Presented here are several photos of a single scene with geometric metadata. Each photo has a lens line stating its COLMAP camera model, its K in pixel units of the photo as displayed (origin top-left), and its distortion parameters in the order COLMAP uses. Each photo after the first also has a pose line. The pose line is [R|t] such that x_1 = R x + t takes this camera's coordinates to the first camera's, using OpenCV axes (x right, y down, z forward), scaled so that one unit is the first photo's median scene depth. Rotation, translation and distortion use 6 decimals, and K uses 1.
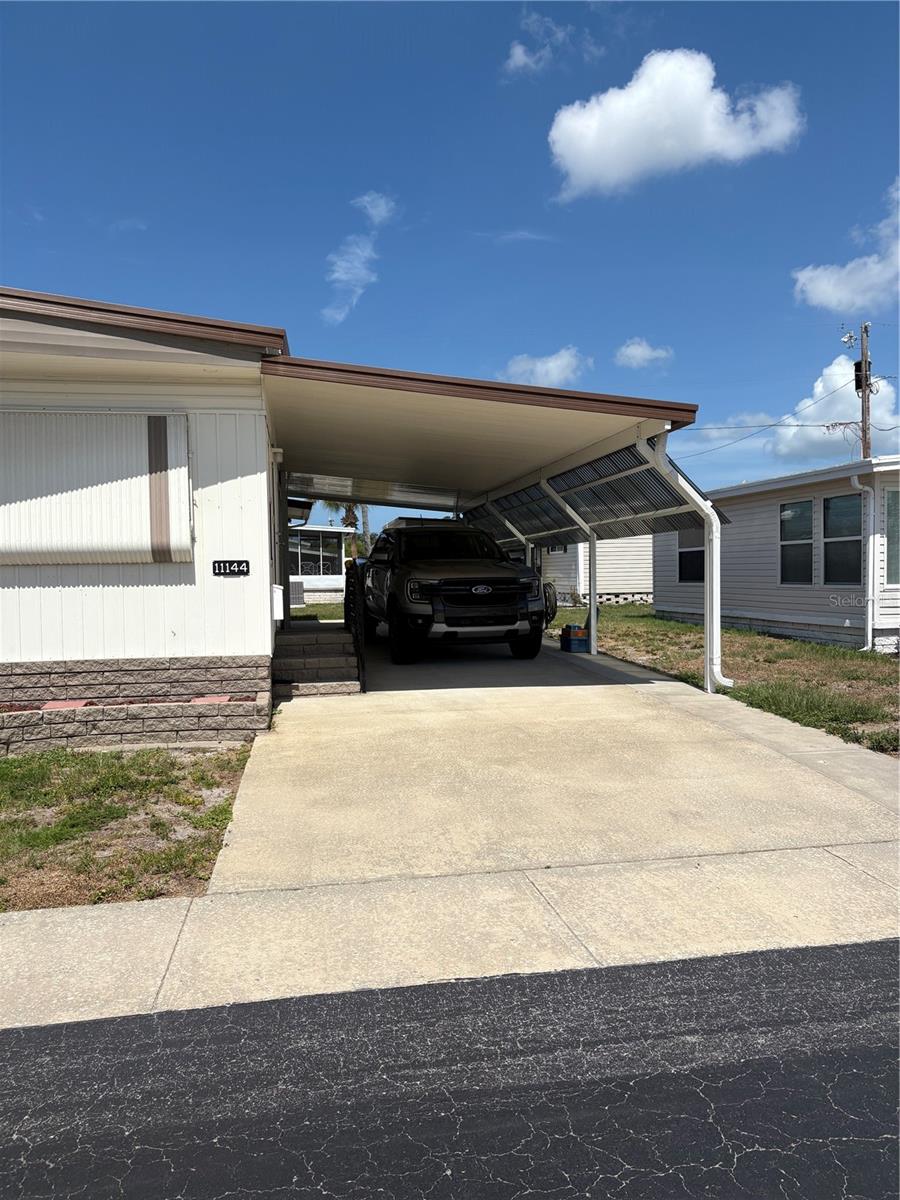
lens RADIAL K [[902.7, 0, 450.9], [0, 902.7, 601.9], [0, 0, 1]] dist [0.043978, -0.054759]
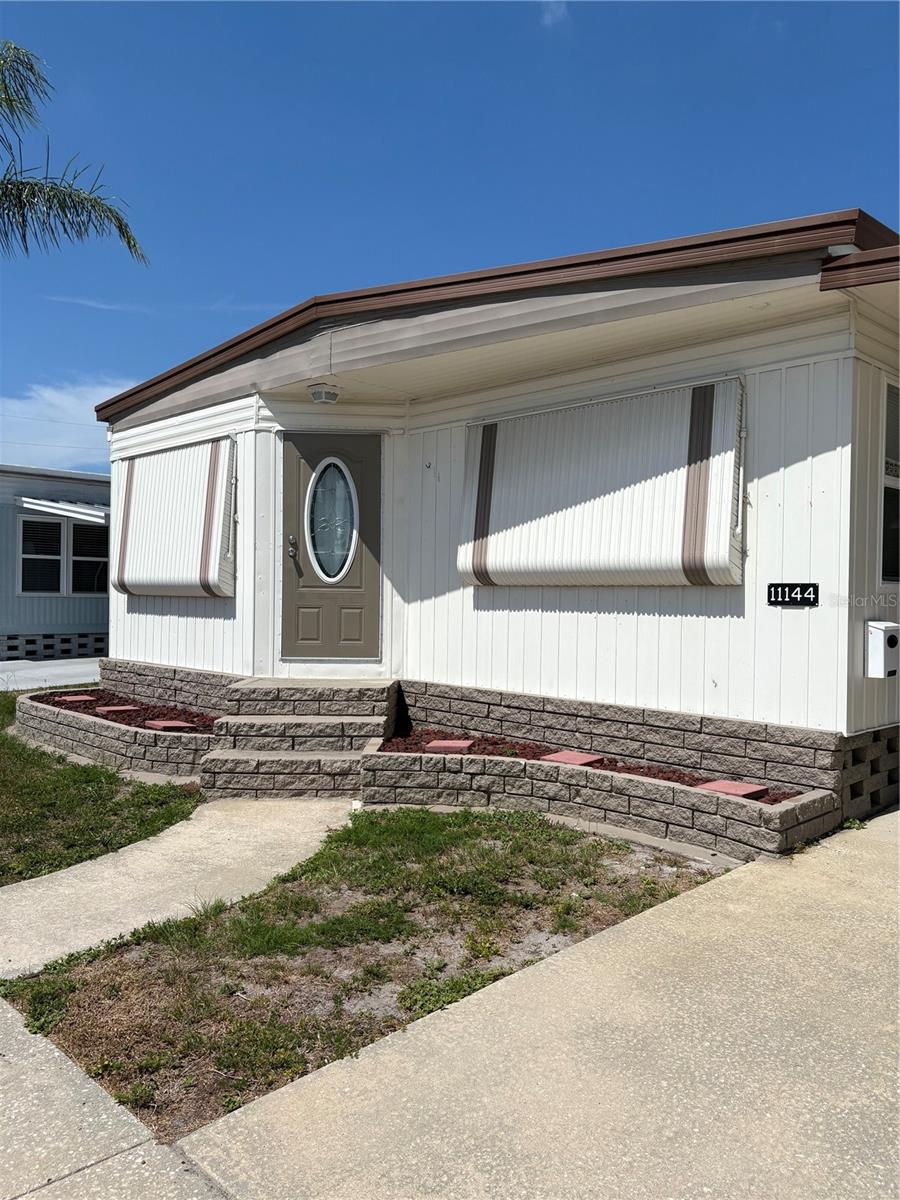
lens RADIAL K [[902.7, 0, 447.9], [0, 902.7, 595.8], [0, 0, 1]] dist [0.043978, -0.054759]
pose [[0.566013, 0.025937, -0.823988, 0.170649], [-0.046280, 0.998928, -0.000347, -0.025322], [0.823096, 0.038331, 0.566607, 0.422218]]
